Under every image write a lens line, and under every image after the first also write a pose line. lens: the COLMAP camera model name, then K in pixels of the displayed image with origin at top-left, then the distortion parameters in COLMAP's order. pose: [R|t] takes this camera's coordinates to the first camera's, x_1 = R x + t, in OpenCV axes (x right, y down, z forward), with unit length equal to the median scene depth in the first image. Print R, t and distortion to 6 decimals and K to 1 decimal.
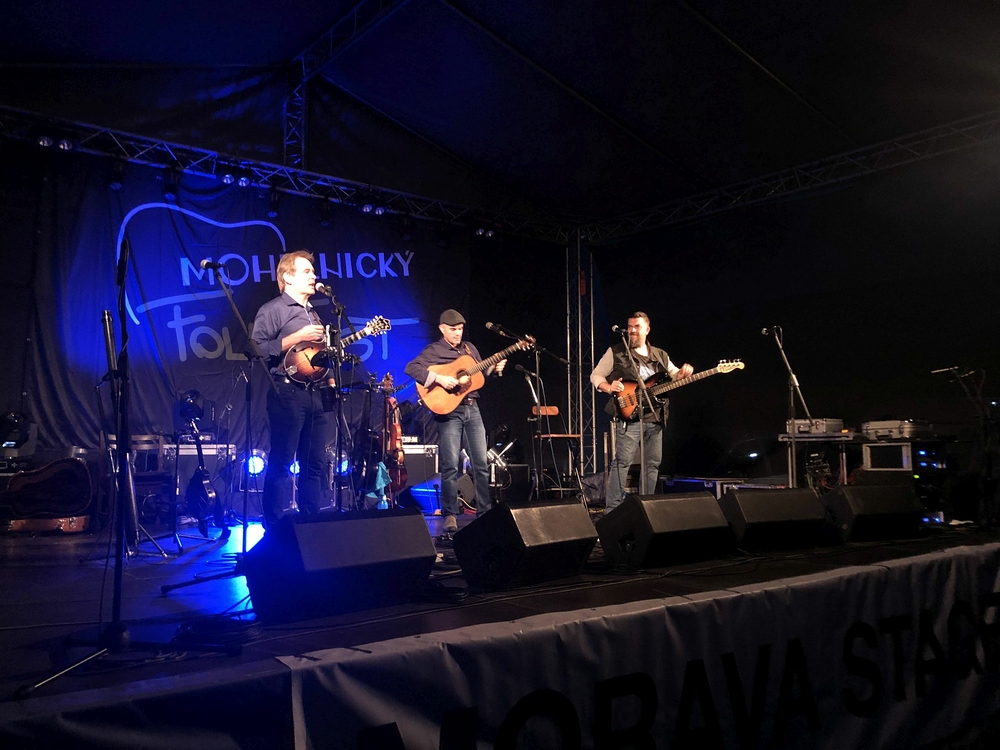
lens RADIAL K [[812.8, 0, 500.9], [0, 812.8, 374.9], [0, 0, 1]] dist [-0.003192, -0.001056]
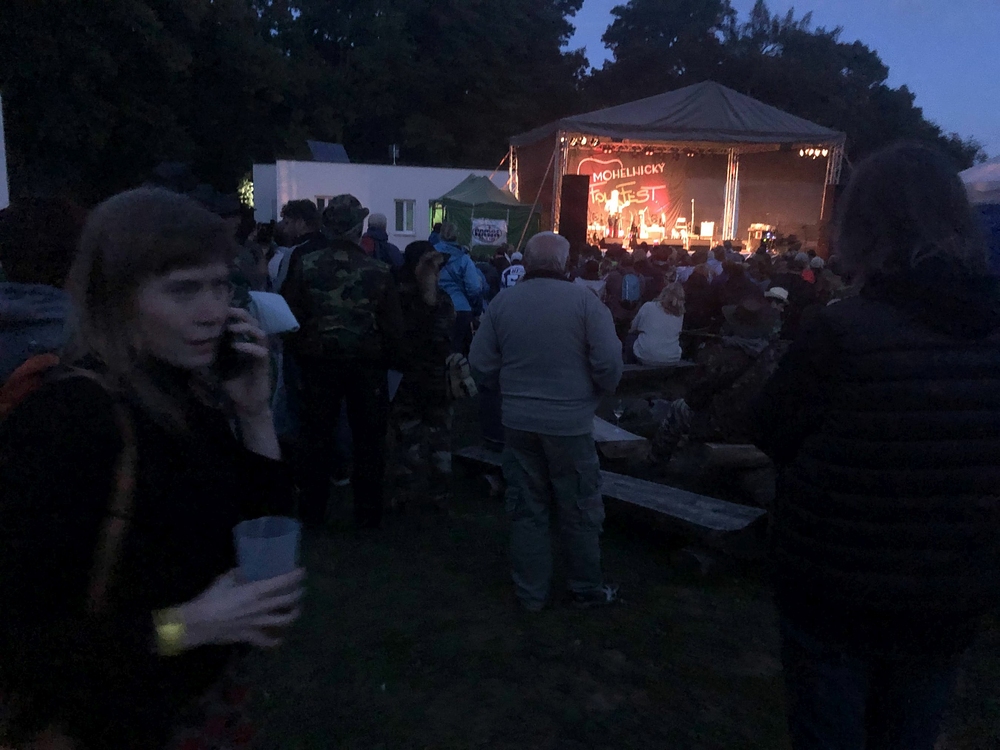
lens RADIAL K [[812.8, 0, 500.7], [0, 812.8, 375.1], [0, 0, 1]] dist [-0.003192, -0.001056]
pose [[0.877531, 0.119241, -0.464458, 0.997172], [0.018213, 0.959602, 0.280771, -0.293267], [0.479174, -0.254845, 0.839909, -2.385372]]
